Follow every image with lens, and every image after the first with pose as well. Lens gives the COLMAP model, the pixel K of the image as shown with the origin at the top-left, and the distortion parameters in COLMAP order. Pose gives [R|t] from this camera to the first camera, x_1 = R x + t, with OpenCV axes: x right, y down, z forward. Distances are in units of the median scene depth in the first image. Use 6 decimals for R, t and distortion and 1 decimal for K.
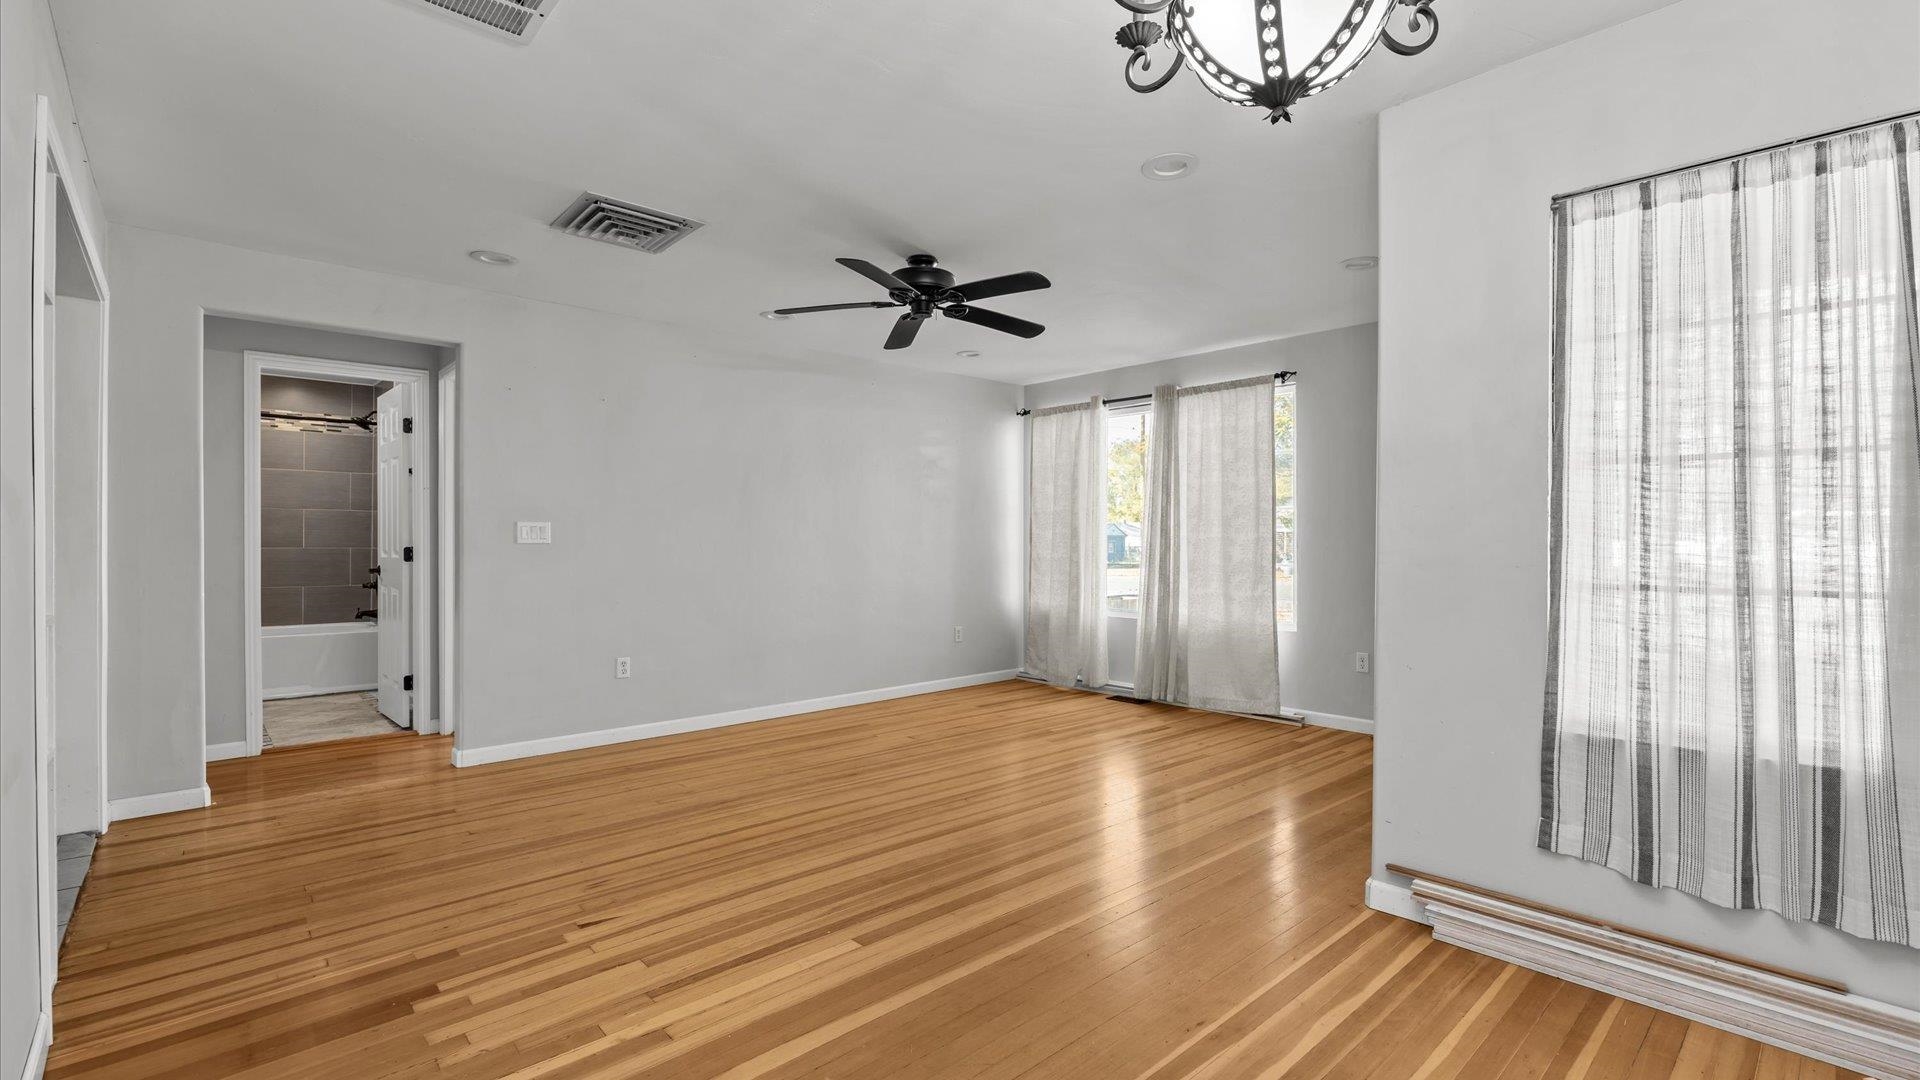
lens RADIAL K [[865.8, 0, 962.2], [0, 865.8, 525.0], [0, 0, 1]] dist [-0.003020, -0.000498]
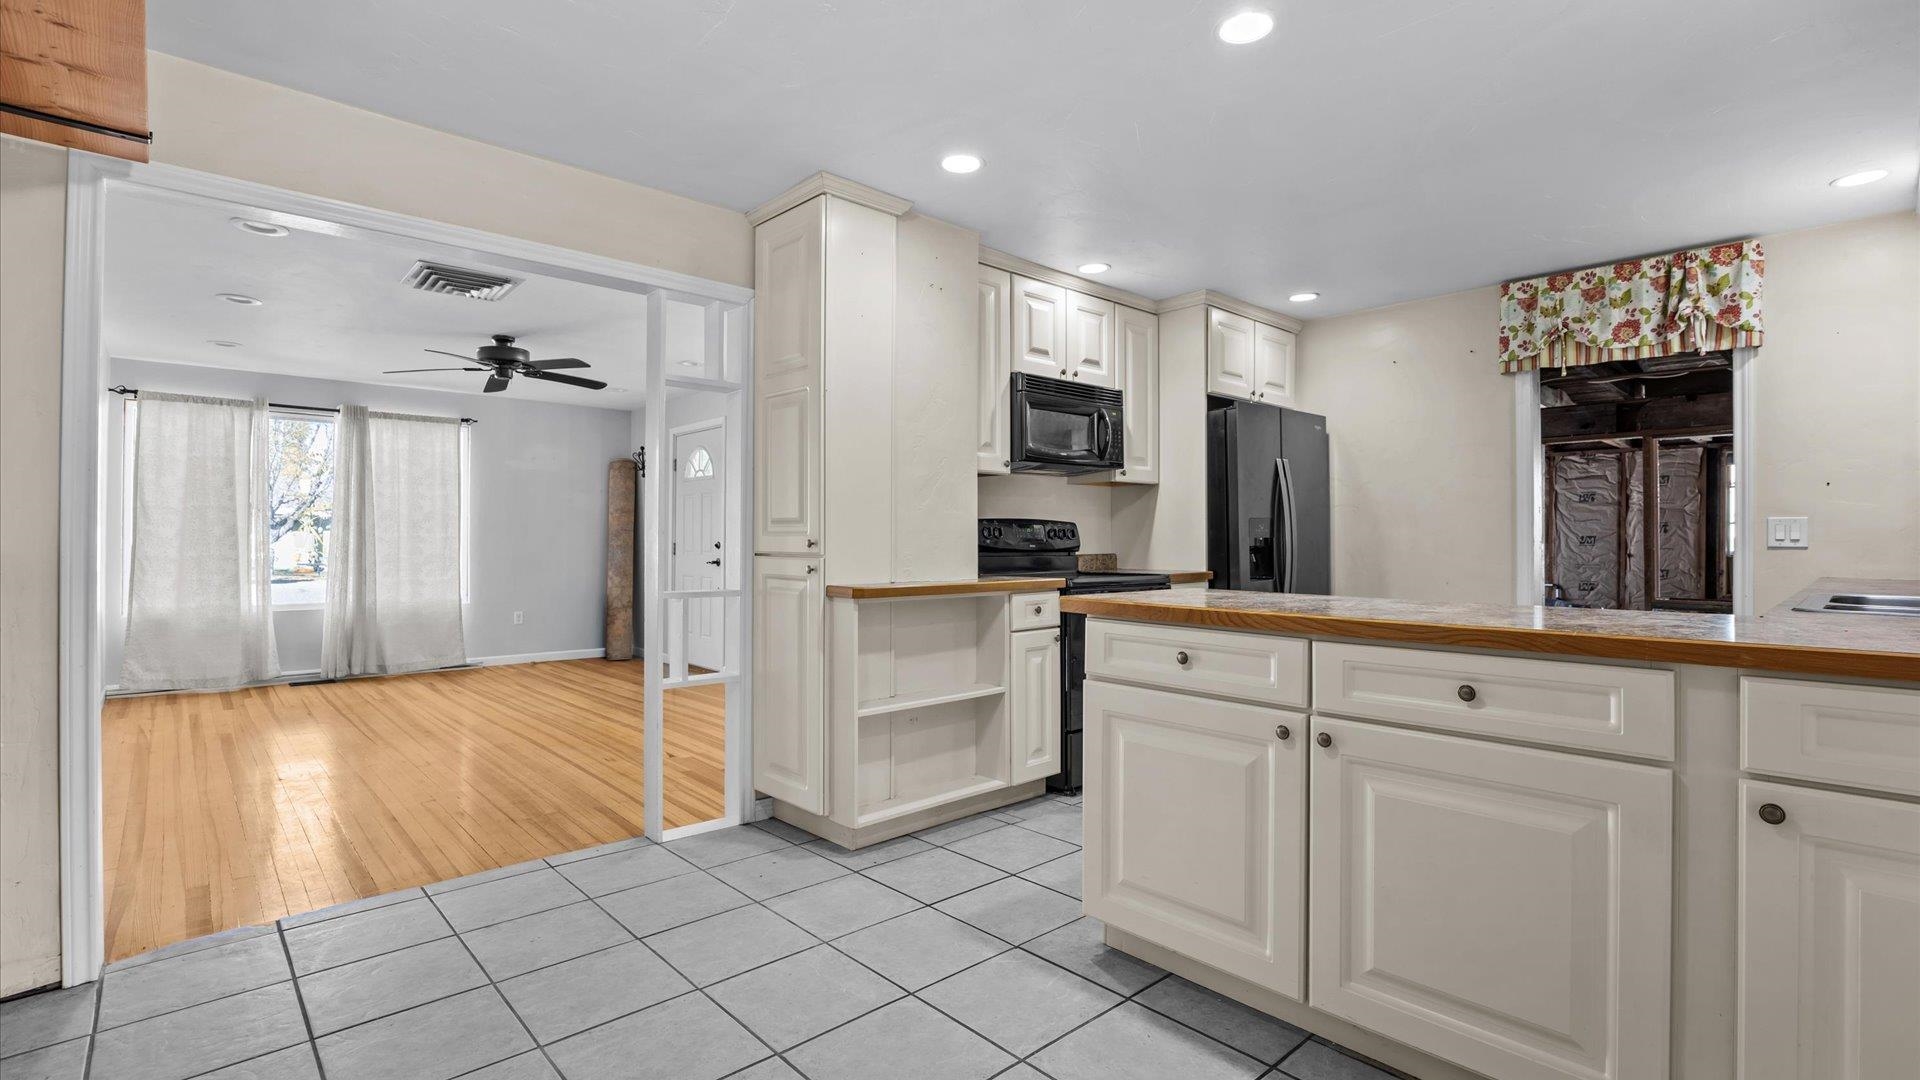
lens RADIAL K [[865.8, 0, 962.2], [0, 865.8, 525.0], [0, 0, 1]] dist [-0.003020, -0.000498]
pose [[-0.001130, 0.017103, 0.999853, -0.966270], [-0.015918, 0.999727, -0.017119, 0.006578], [-0.999873, -0.015935, -0.000857, 0.188378]]
